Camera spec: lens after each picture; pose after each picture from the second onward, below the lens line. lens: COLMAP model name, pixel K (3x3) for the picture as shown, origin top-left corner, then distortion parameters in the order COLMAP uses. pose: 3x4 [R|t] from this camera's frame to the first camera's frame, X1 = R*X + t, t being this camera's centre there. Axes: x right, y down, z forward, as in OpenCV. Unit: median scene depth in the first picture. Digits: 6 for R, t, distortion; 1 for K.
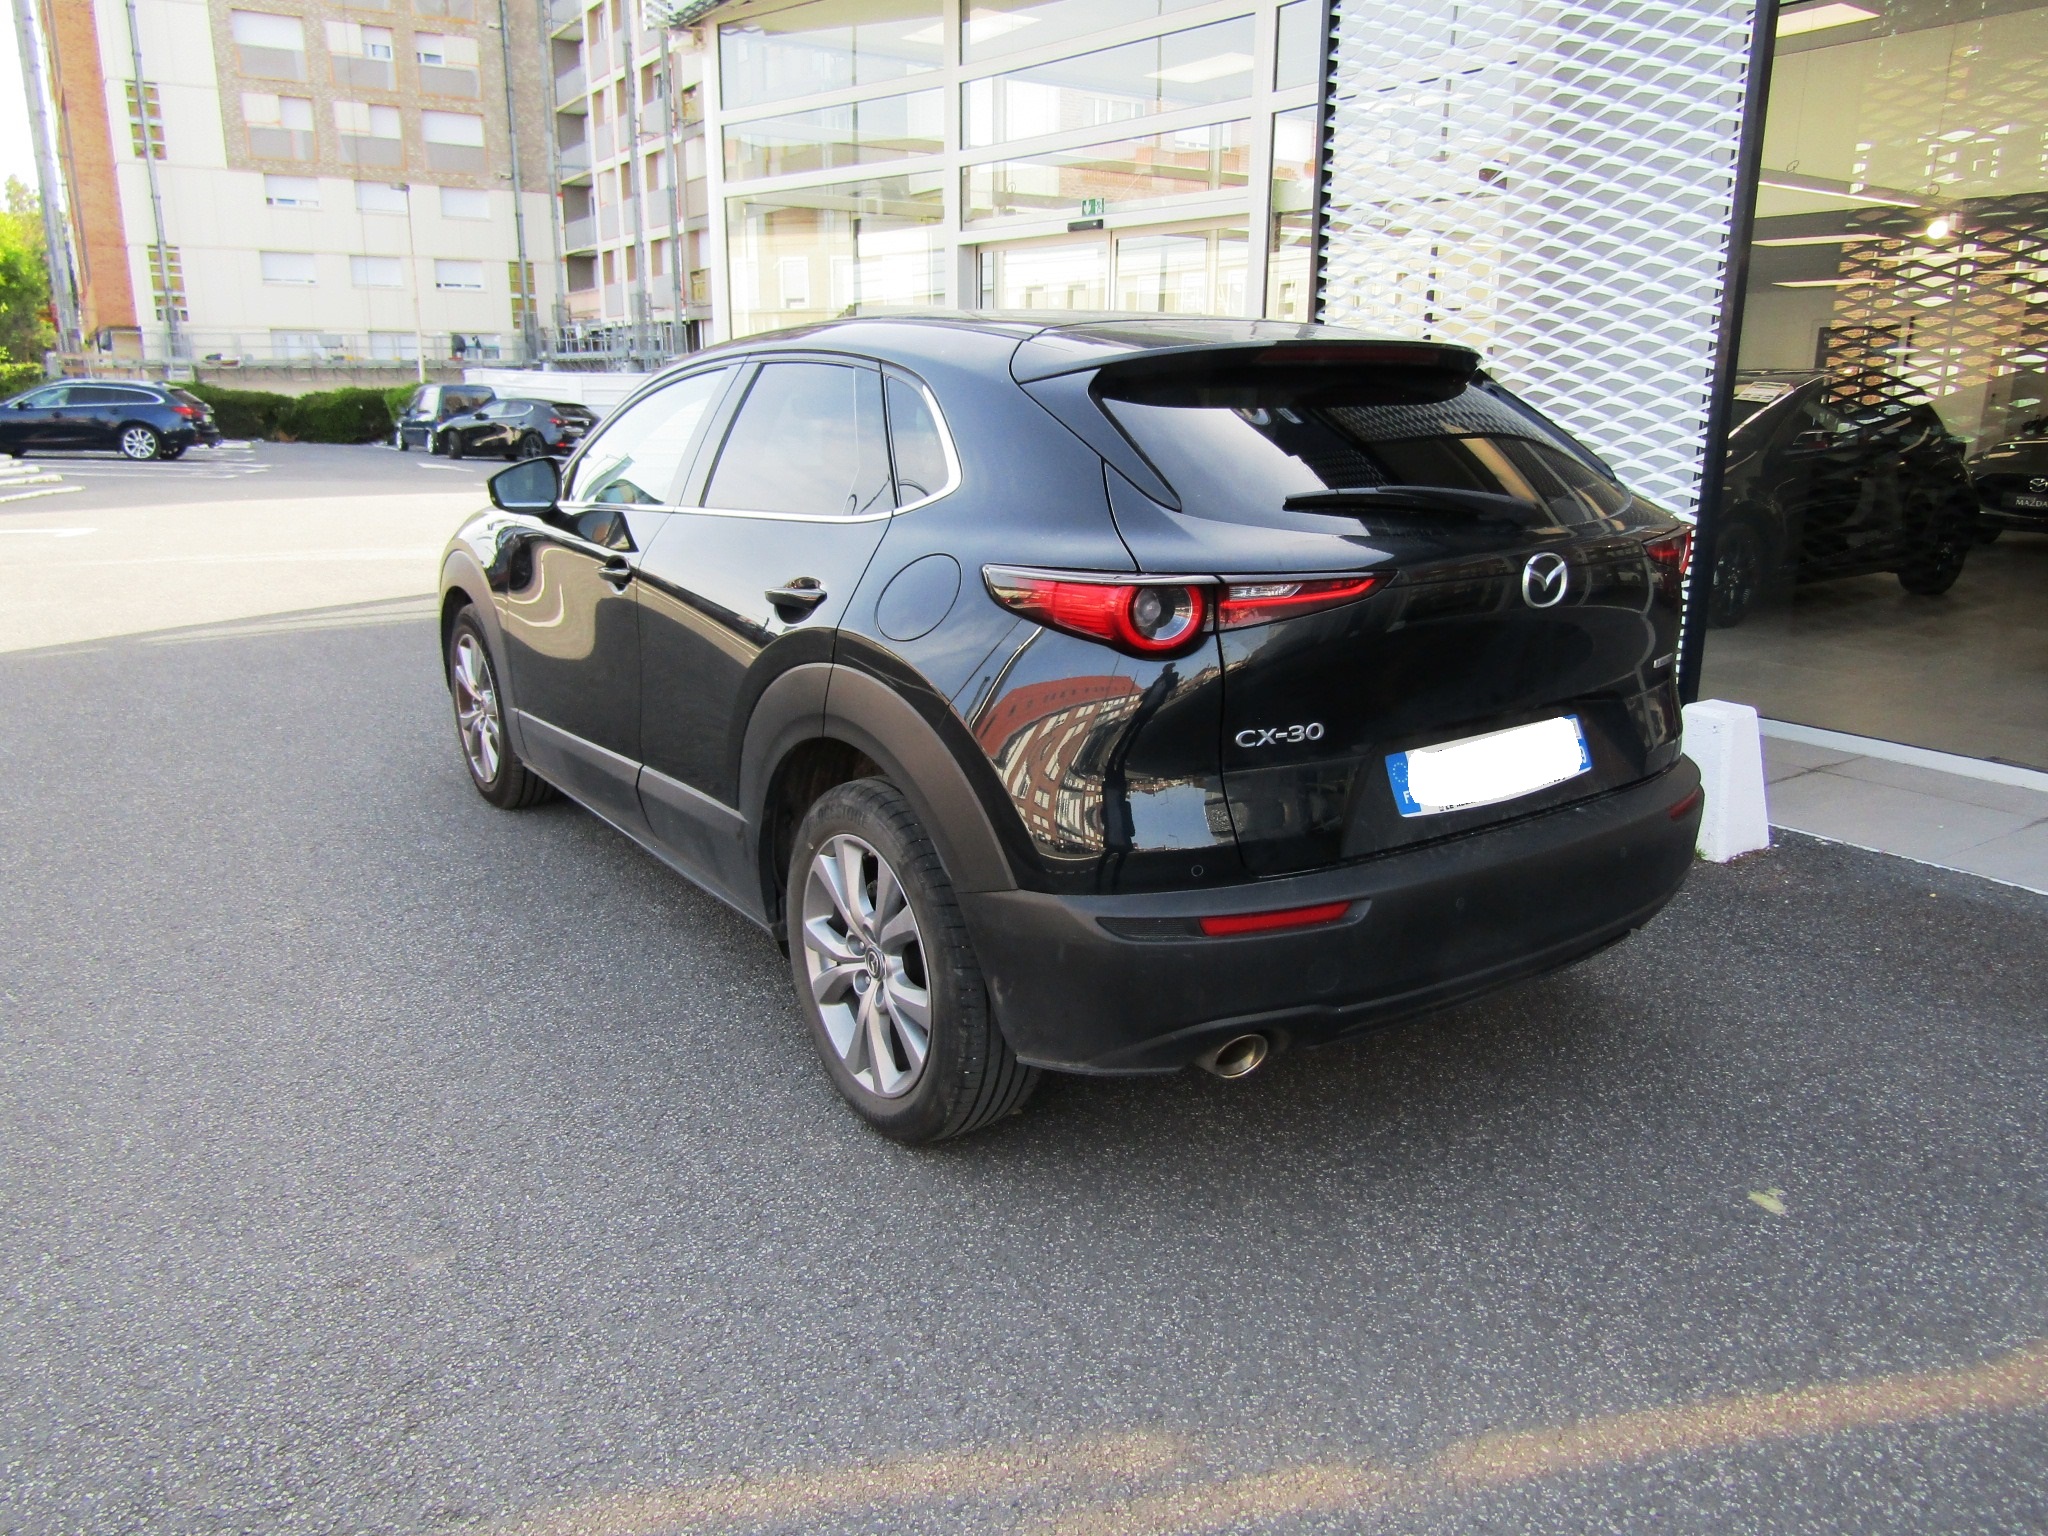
lens RADIAL K [[1415.8, 0, 1013.6], [0, 1415.8, 759.2], [0, 0, 1]] dist [-0.007153, 0.000835]
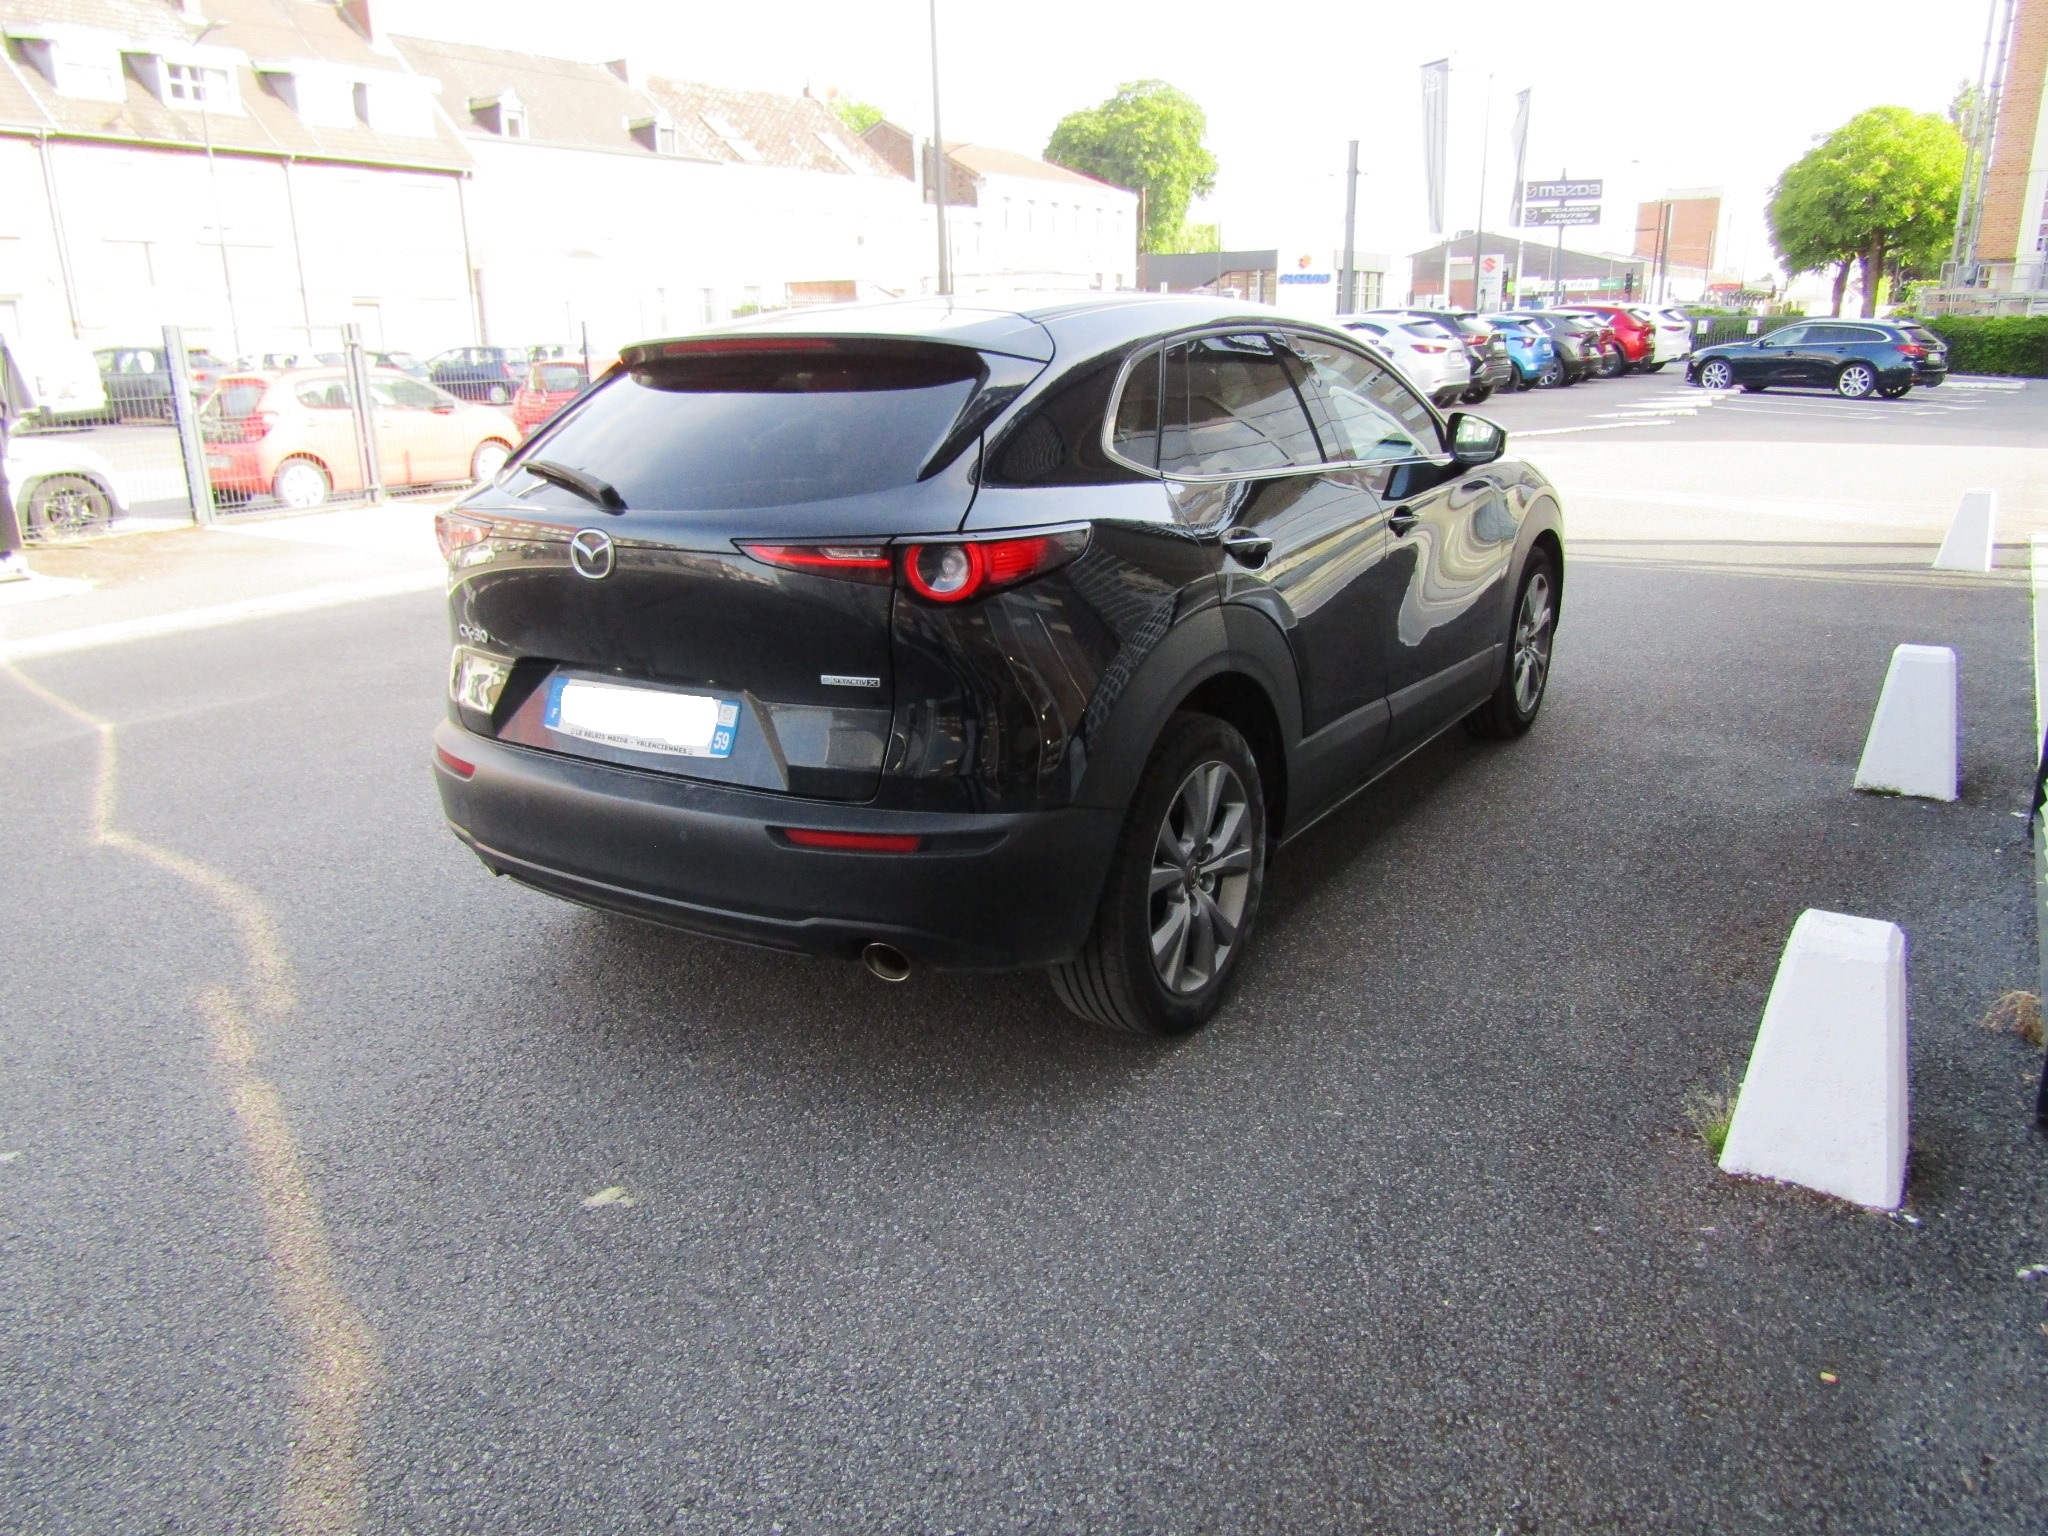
lens RADIAL K [[1415.8, 0, 1013.6], [0, 1415.8, 759.2], [0, 0, 1]] dist [-0.007153, 0.000835]
pose [[0.405079, 0.254972, -0.878009, 0.092266], [-0.217113, 0.959683, 0.178522, -0.014278], [0.888129, 0.118312, 0.444105, 0.049363]]
